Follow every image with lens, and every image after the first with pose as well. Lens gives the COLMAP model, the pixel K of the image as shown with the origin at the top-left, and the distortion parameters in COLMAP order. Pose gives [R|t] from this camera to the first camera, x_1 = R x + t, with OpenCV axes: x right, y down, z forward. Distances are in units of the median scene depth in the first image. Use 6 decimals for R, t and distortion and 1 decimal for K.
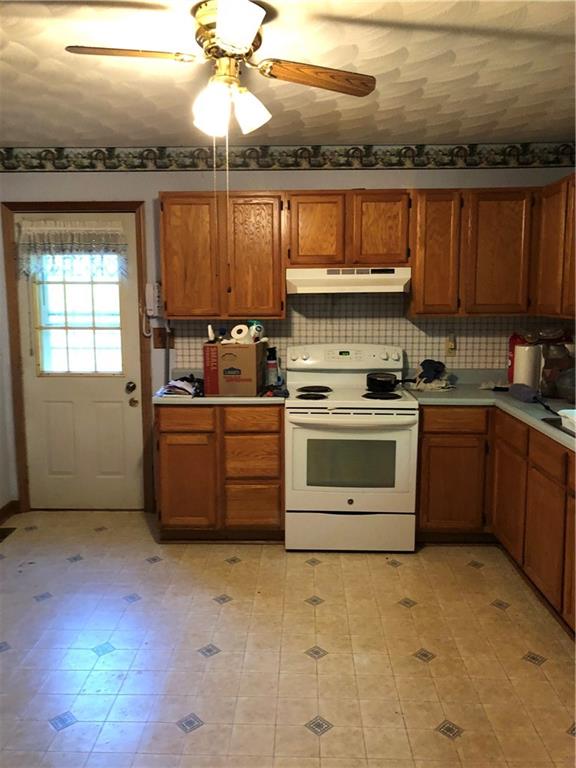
lens RADIAL K [[628.2, 0, 288.0], [0, 628.2, 384.0], [0, 0, 1]] dist [0.036983, -0.044462]
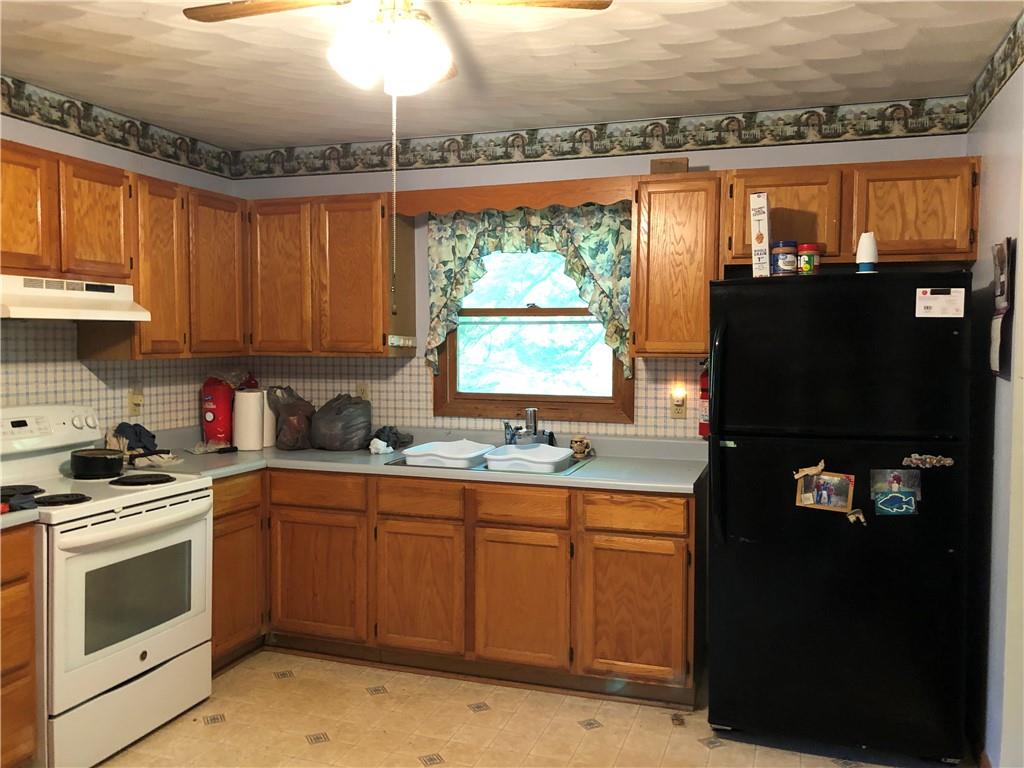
lens RADIAL K [[837.6, 0, 512.0], [0, 837.6, 384.0], [0, 0, 1]] dist [0.036983, -0.044462]
pose [[0.294908, -0.045519, 0.954441, -0.521809], [0.126695, 0.991908, 0.008160, -0.035126], [-0.947089, 0.118516, 0.298288, 0.344287]]
